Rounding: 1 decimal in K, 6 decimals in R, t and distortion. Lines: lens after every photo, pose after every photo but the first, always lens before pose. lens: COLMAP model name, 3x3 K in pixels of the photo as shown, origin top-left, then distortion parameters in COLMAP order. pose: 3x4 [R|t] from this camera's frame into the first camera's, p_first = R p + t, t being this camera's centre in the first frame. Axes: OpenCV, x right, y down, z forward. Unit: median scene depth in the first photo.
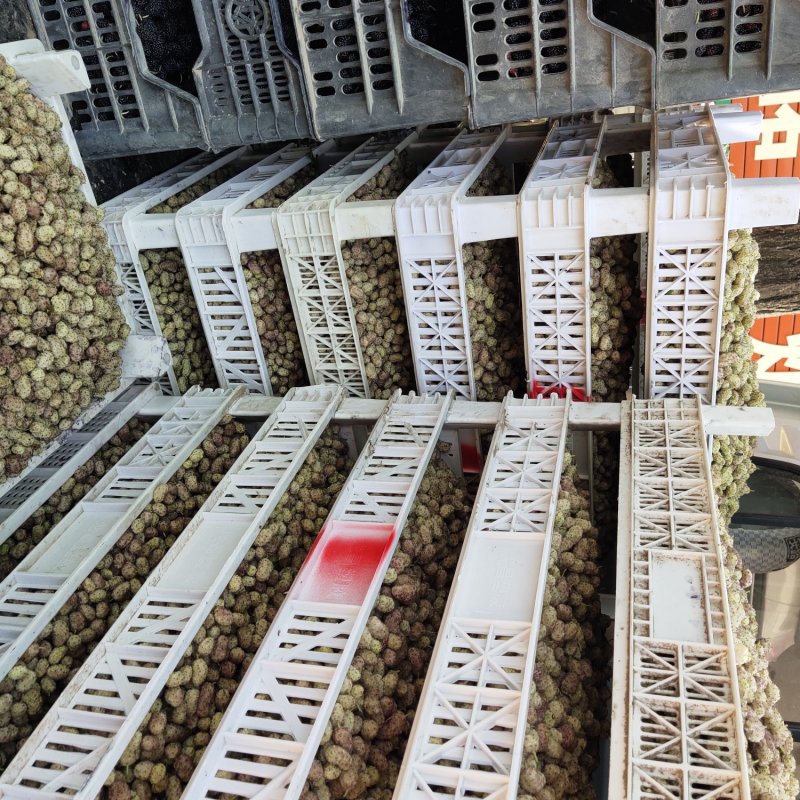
lens RADIAL K [[780.1, 0, 400.0], [0, 780.1, 400.0], [0, 0, 1]] dist [0.120921, -0.203945]
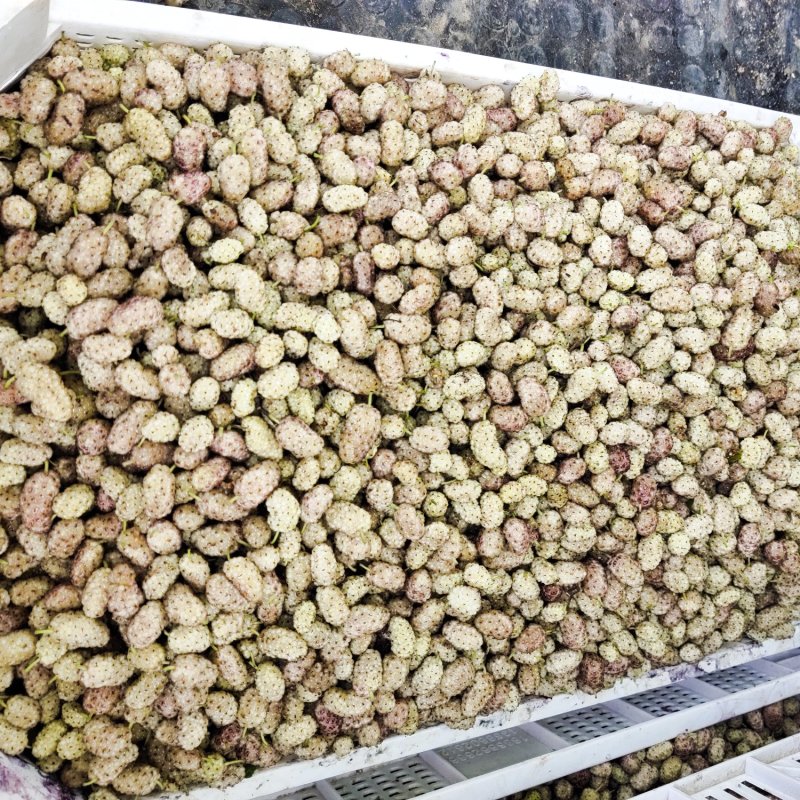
lens RADIAL K [[780.1, 0, 400.0], [0, 780.1, 400.0], [0, 0, 1]] dist [0.120921, -0.203945]
pose [[0.658111, 0.162300, -0.735220, -0.155811], [-0.415055, 0.892922, -0.174412, 0.059894], [0.628187, 0.419940, 0.655006, 0.388330]]
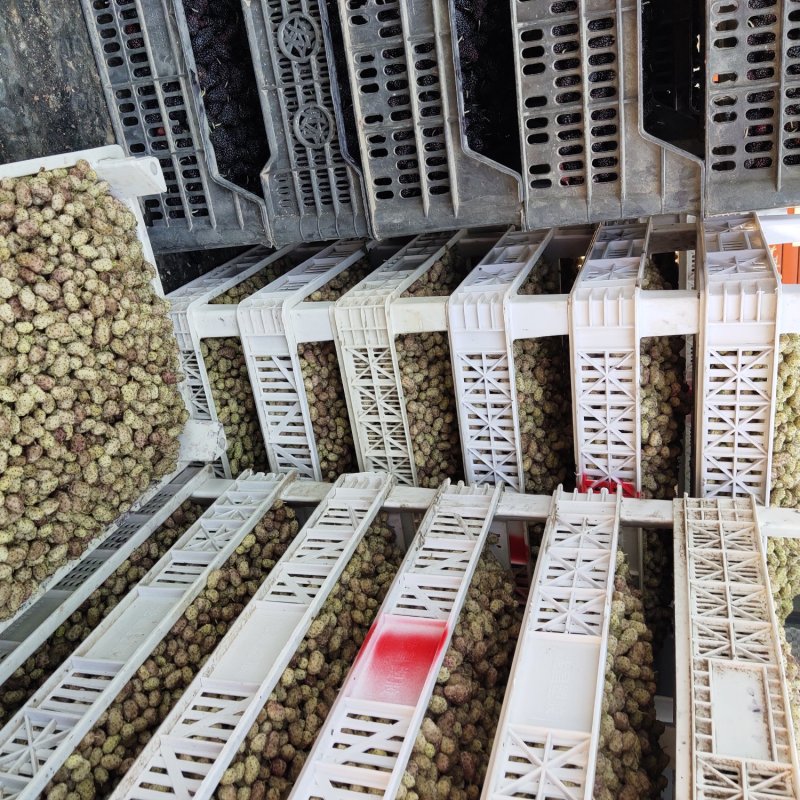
lens RADIAL K [[780.1, 0, 400.0], [0, 780.1, 400.0], [0, 0, 1]] dist [0.120921, -0.203945]
pose [[0.998912, 0.020282, -0.041989, -0.025724], [-0.024036, 0.995569, -0.090914, -0.024486], [0.039959, 0.091825, 0.994973, -0.021794]]
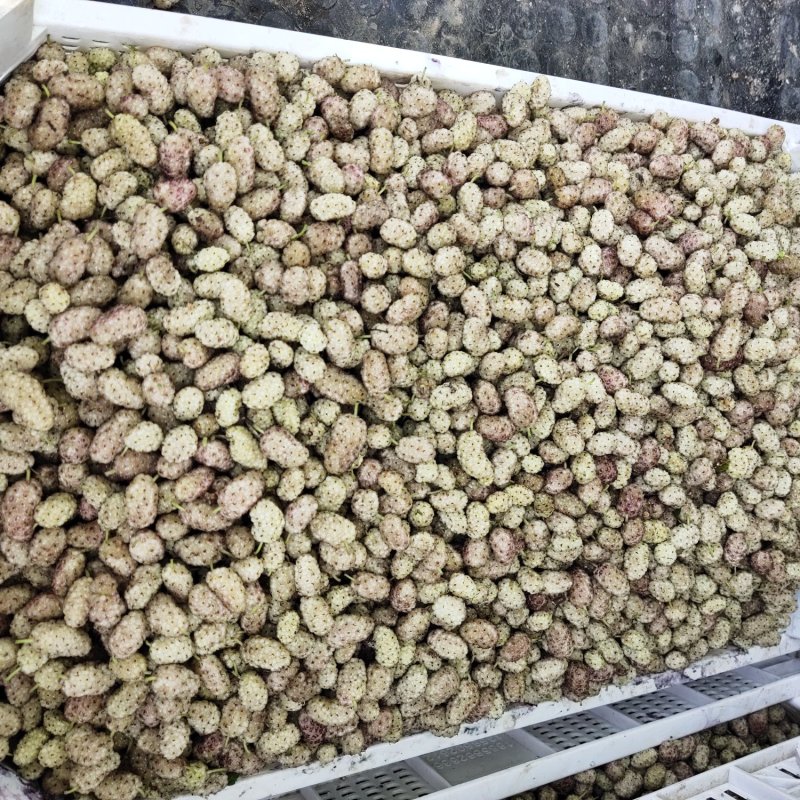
lens RADIAL K [[780.1, 0, 400.0], [0, 780.1, 400.0], [0, 0, 1]] dist [0.120921, -0.203945]
pose [[0.661631, 0.174927, -0.729140, -0.156084], [-0.422902, 0.890045, -0.170217, 0.048999], [0.619192, 0.420975, 0.662859, 0.388757]]
